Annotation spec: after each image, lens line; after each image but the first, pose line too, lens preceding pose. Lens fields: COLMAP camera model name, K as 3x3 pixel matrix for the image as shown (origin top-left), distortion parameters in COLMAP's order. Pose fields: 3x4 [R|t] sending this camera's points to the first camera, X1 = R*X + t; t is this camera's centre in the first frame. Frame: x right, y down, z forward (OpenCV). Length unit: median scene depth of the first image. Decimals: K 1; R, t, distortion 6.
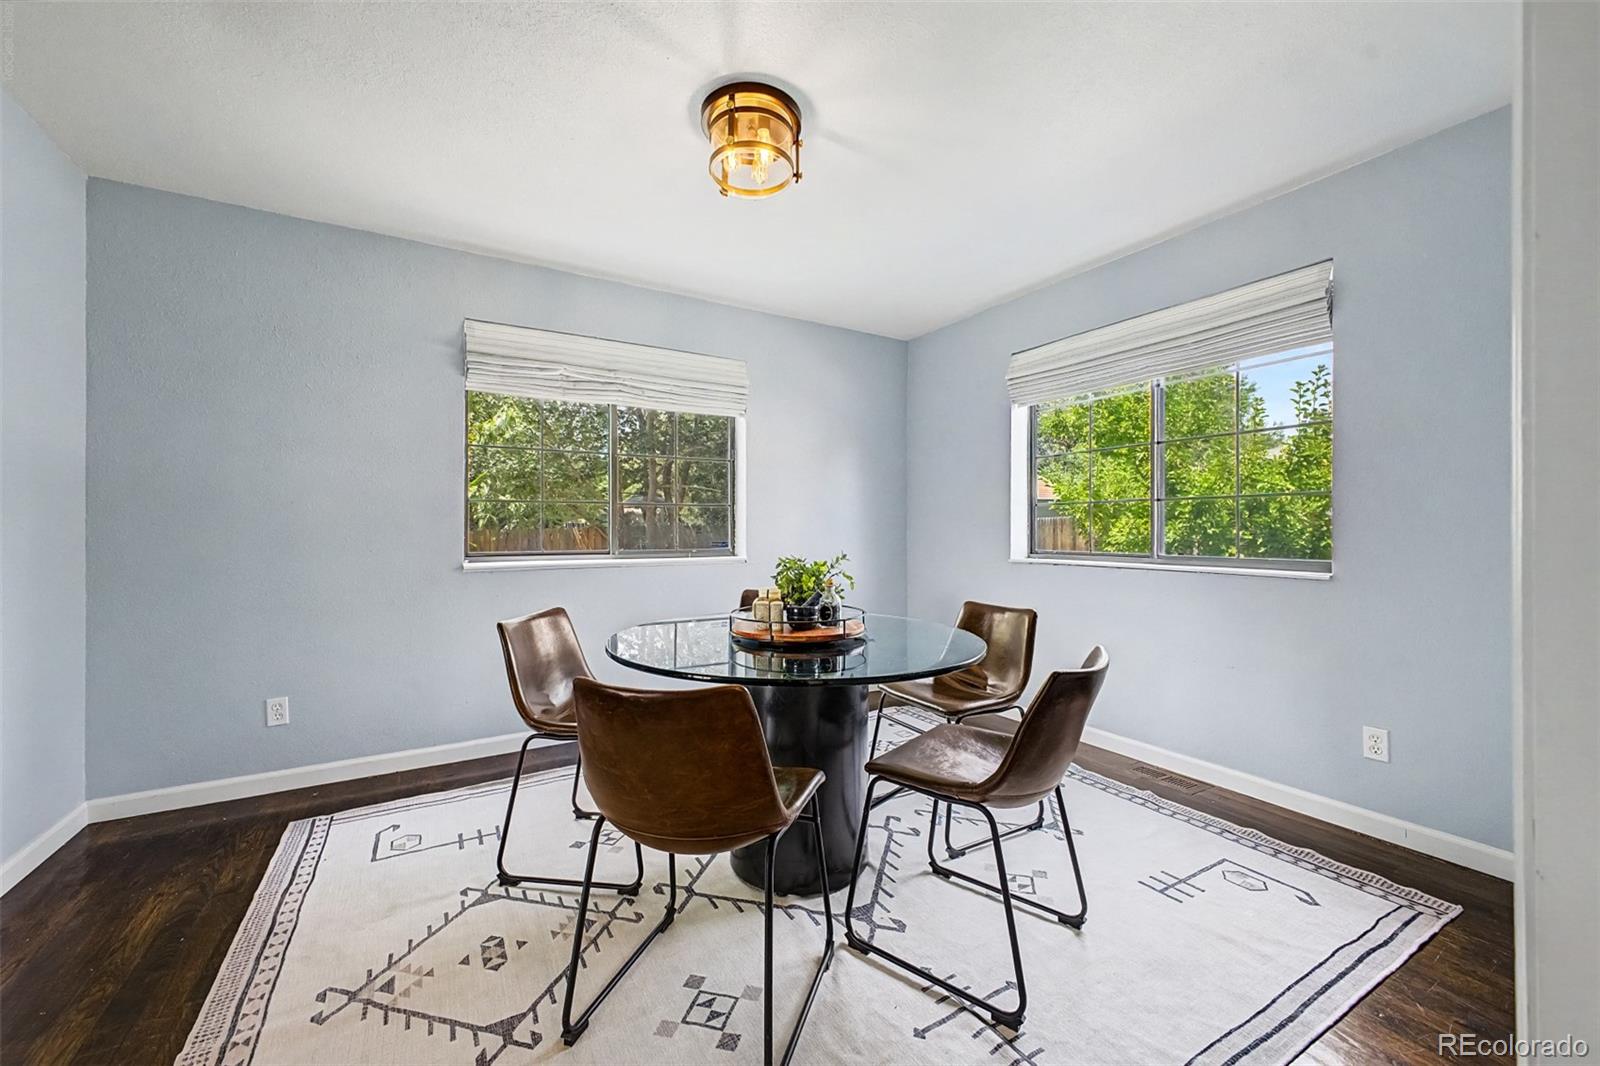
lens RADIAL K [[634.6, 0, 798.7], [0, 634.6, 533.1], [0, 0, 1]] dist [0.011799, -0.000086]
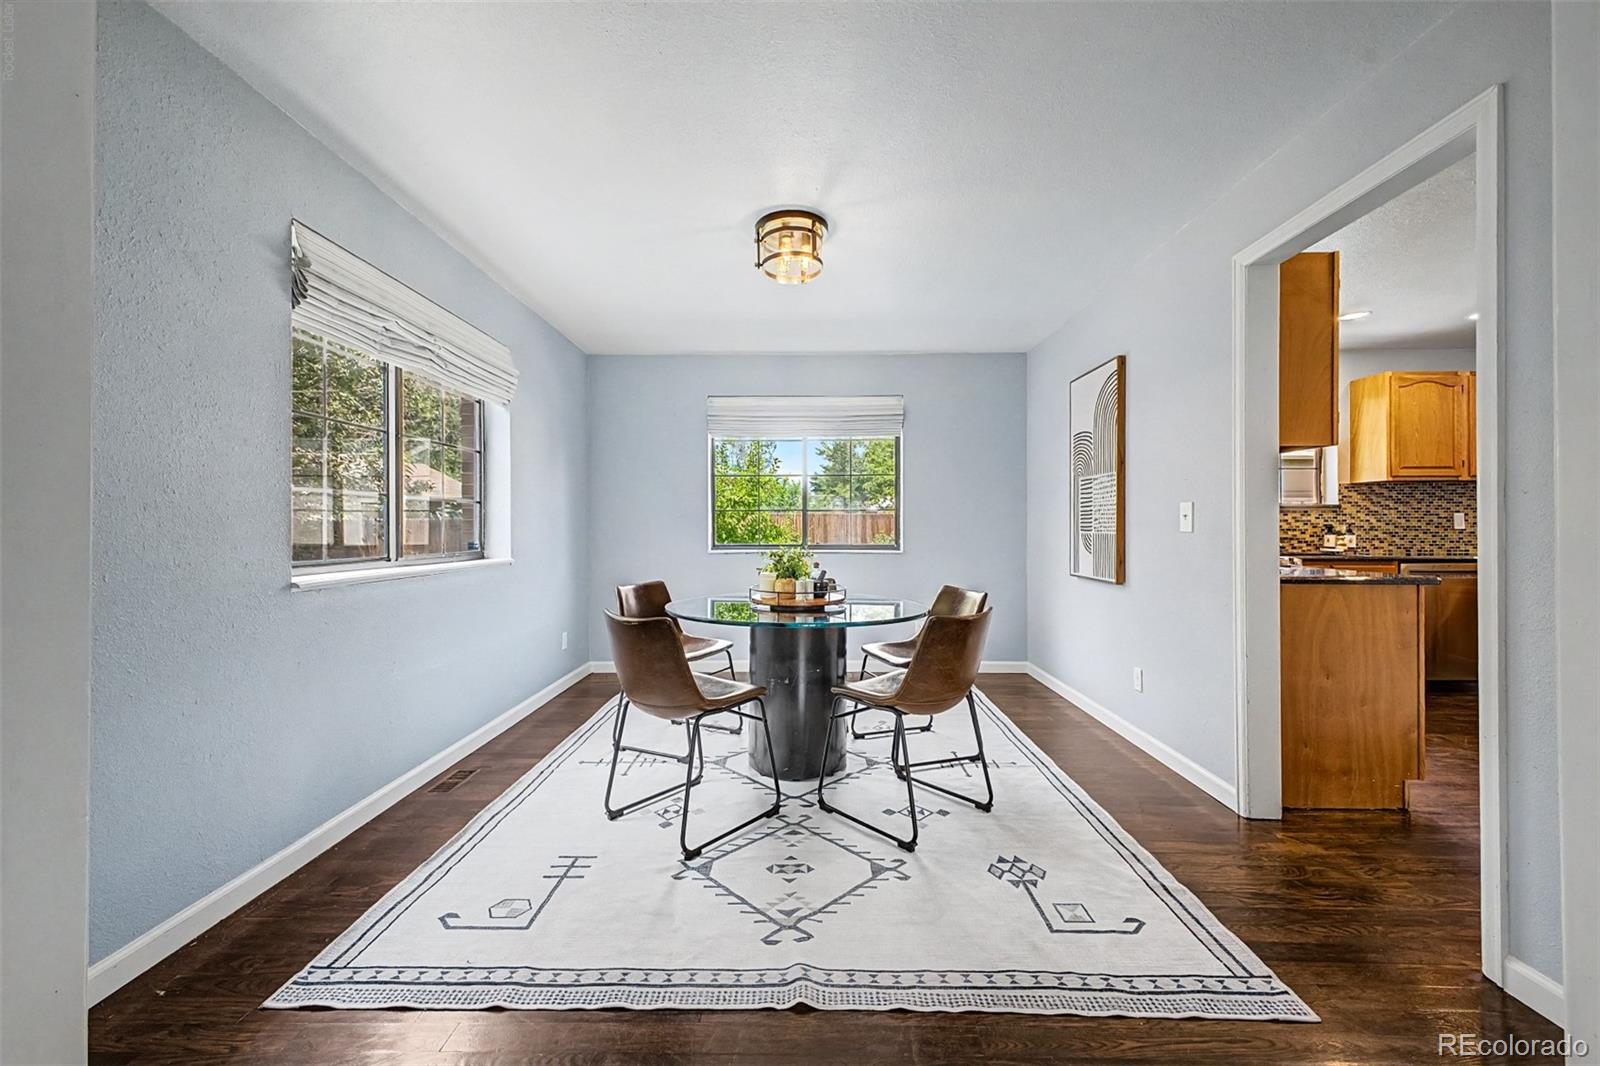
lens RADIAL K [[634.6, 0, 796.0], [0, 634.6, 534.7], [0, 0, 1]] dist [0.011799, -0.000086]
pose [[0.518729, -0.007838, 0.854903, -1.320986], [0.009888, 0.999946, 0.003168, 0.005591], [-0.854881, 0.006810, 0.518779, 0.302757]]
